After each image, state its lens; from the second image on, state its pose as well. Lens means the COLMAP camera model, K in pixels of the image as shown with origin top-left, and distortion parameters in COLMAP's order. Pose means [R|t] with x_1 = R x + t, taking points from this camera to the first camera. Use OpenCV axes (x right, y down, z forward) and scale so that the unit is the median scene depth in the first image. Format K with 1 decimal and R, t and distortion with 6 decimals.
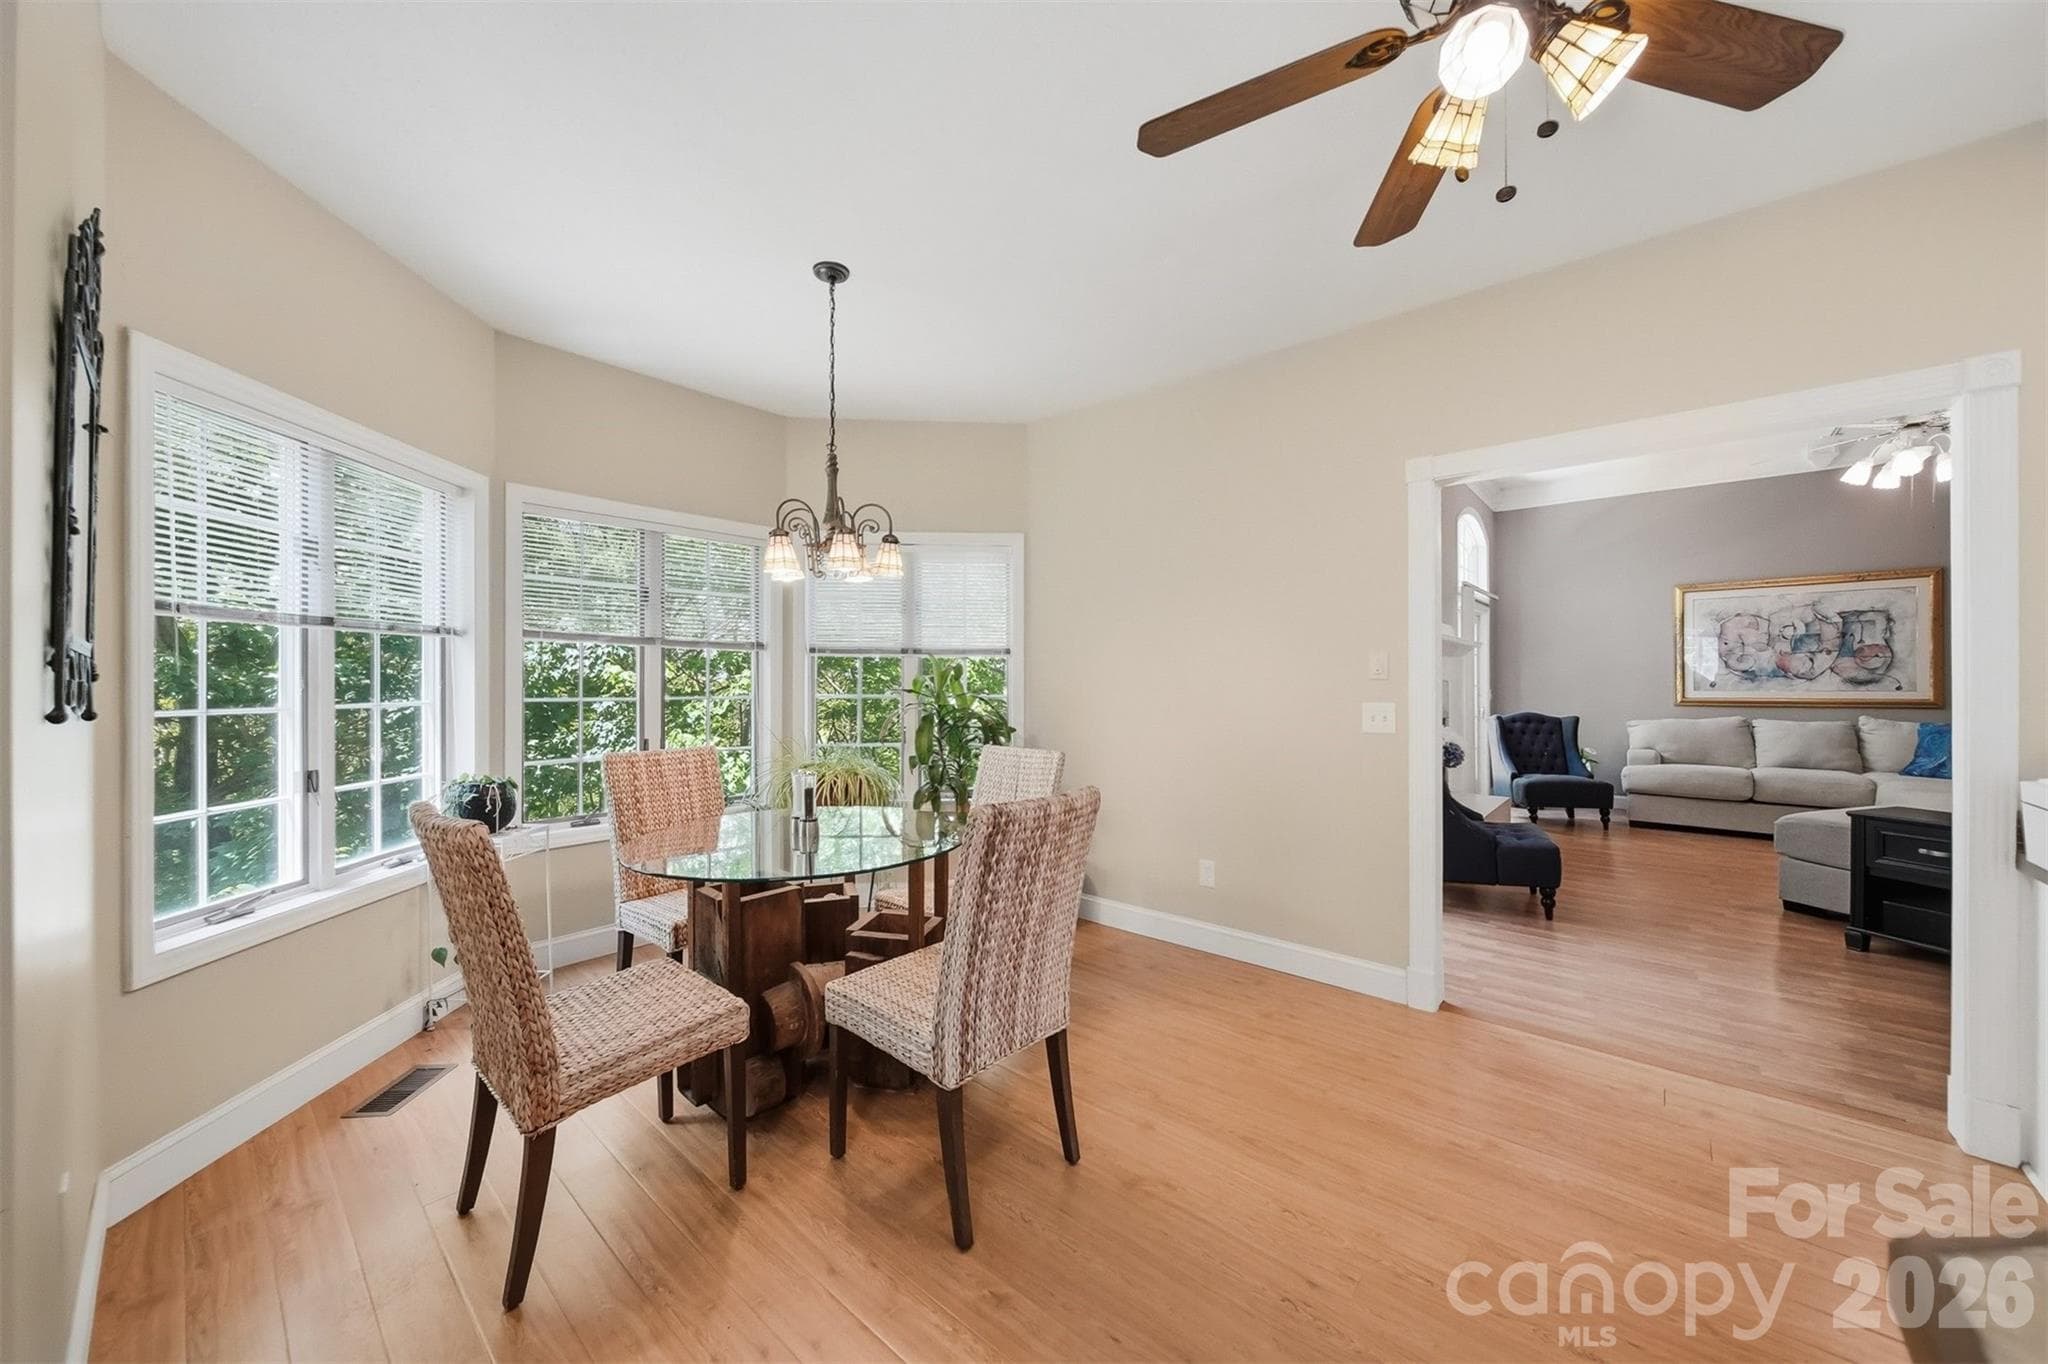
lens RADIAL K [[732.4, 0, 1027.5], [0, 732.4, 682.2], [0, 0, 1]] dist [-0.006461, 0.000268]
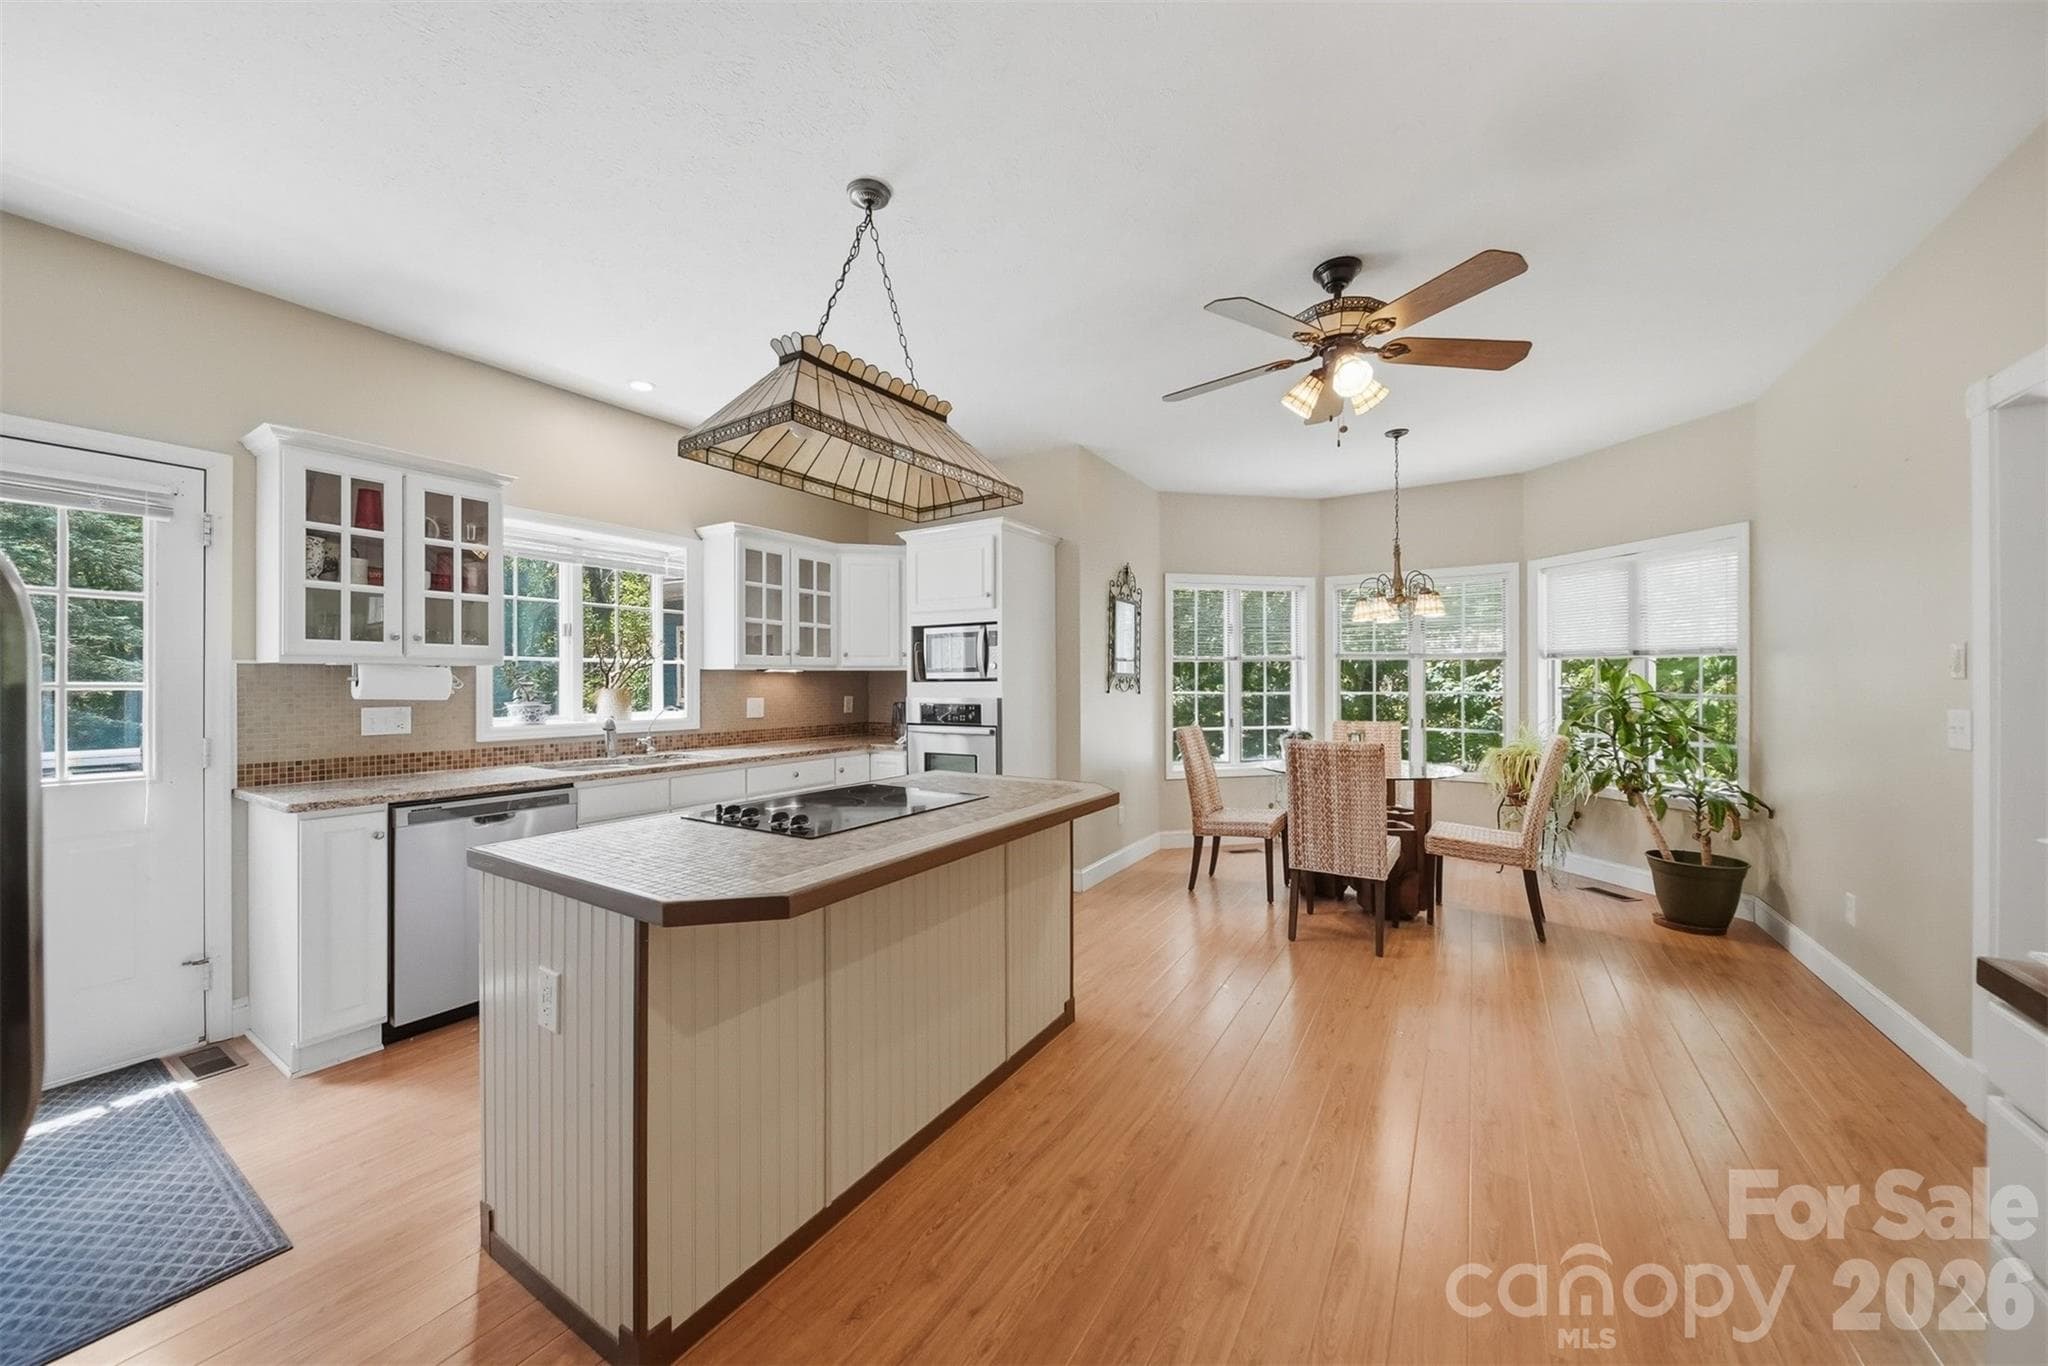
lens RADIAL K [[732.4, 0, 1025.5], [0, 732.4, 684.4], [0, 0, 1]] dist [-0.006461, 0.000268]
pose [[0.164222, 0.000661, -0.986423, 1.149472], [0.005724, 0.999982, 0.001623, -0.004185], [0.986407, -0.005912, 0.164215, -0.091287]]
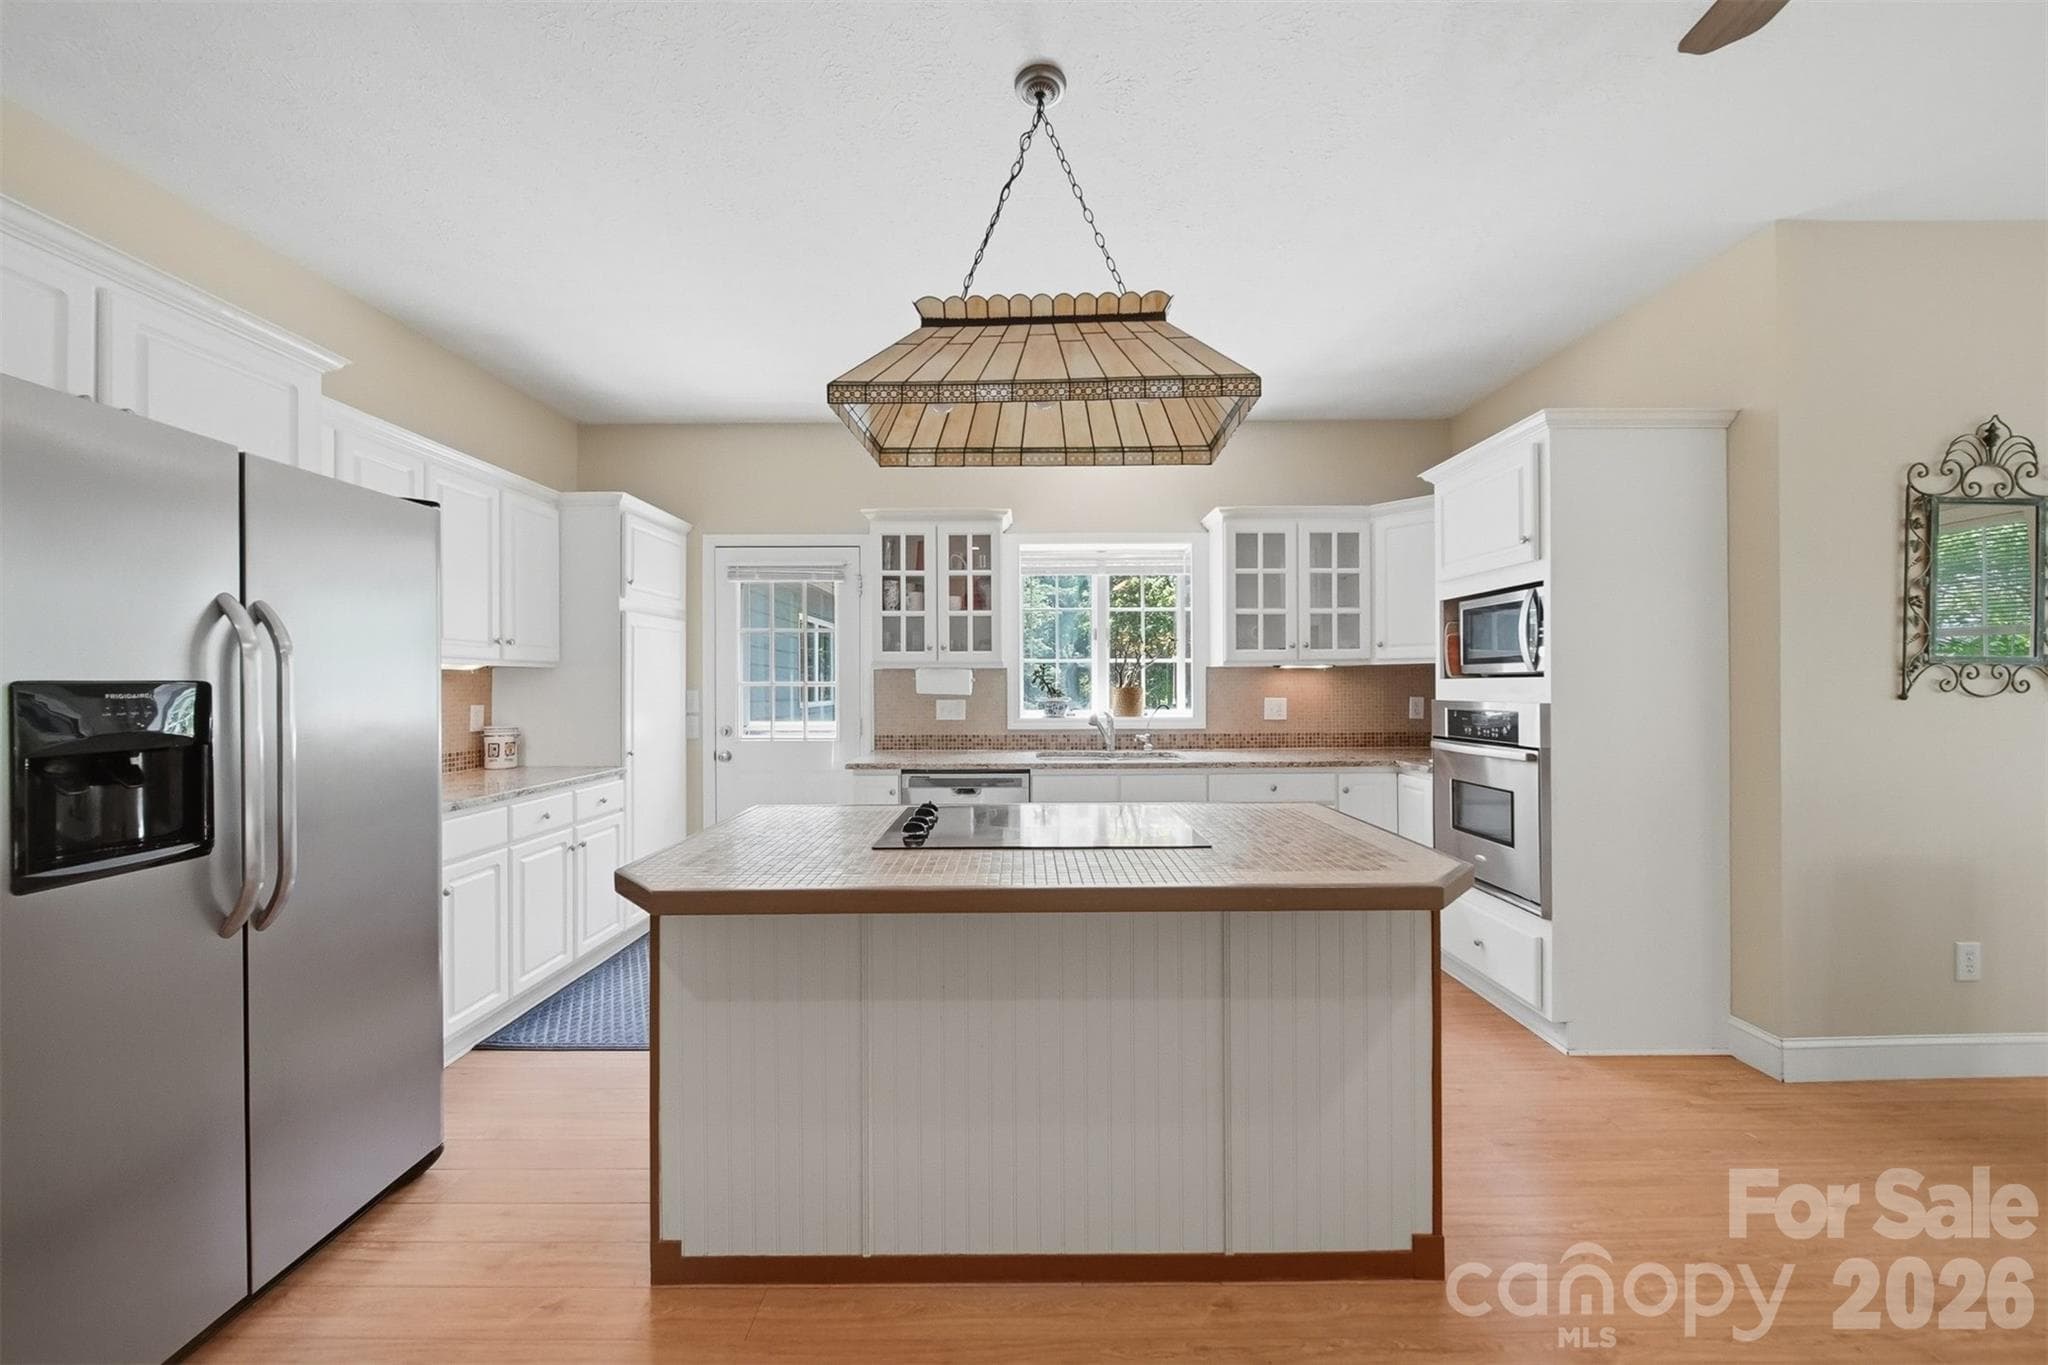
lens RADIAL K [[732.4, 0, 1017.9], [0, 732.4, 682.9], [0, 0, 1]] dist [-0.006461, 0.000268]
pose [[-0.753831, 0.000775, -0.657068, 0.791114], [0.005473, 0.999972, -0.005099, 0.000878], [0.657046, -0.007440, -0.753814, 0.344734]]
